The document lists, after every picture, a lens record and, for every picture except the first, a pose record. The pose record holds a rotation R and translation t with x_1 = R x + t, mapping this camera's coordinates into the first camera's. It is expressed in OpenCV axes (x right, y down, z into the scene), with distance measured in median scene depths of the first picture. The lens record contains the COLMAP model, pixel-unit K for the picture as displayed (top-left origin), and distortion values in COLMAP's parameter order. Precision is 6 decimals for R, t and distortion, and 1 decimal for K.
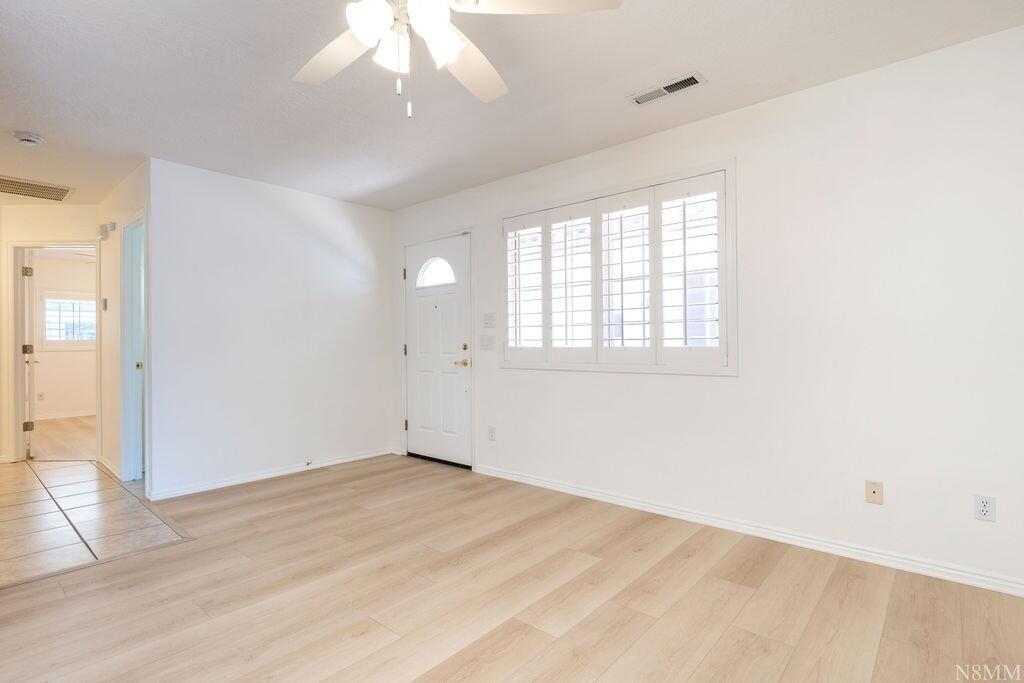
lens RADIAL K [[553.3, 0, 515.7], [0, 553.3, 341.5], [0, 0, 1]] dist [0.006114, -0.000360]
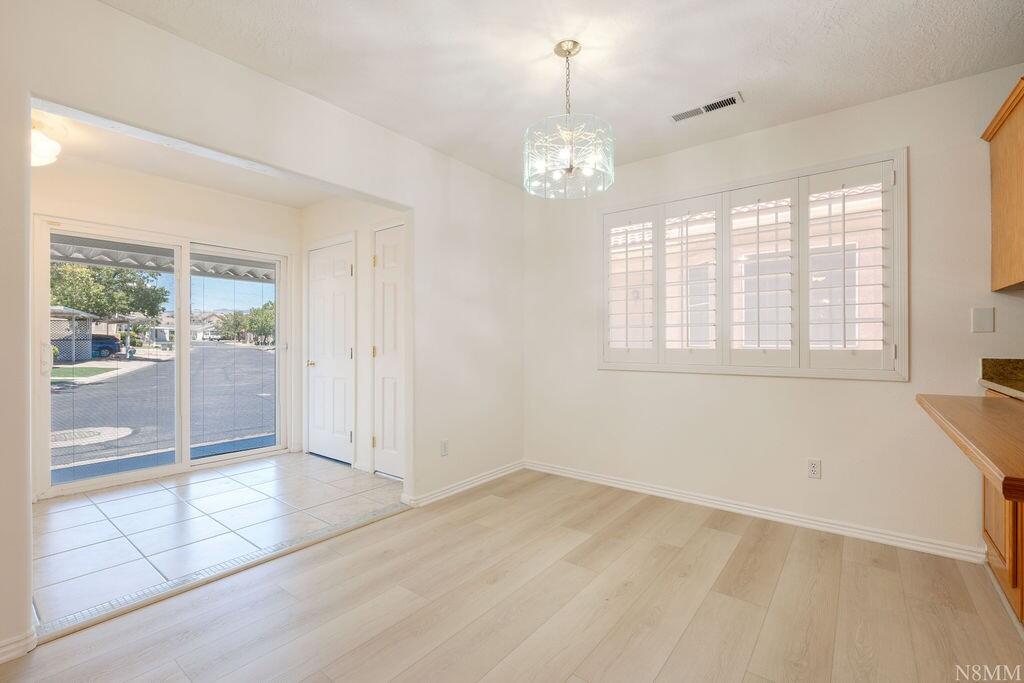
lens RADIAL K [[448.1, 0, 507.5], [0, 448.1, 345.5], [0, 0, 1]] dist [-0.005516, -0.000272]
pose [[0.996446, 0.007828, 0.083872, -0.197425], [-0.008396, 0.999944, 0.006425, 0.001844], [-0.083817, -0.007107, 0.996456, 0.184633]]
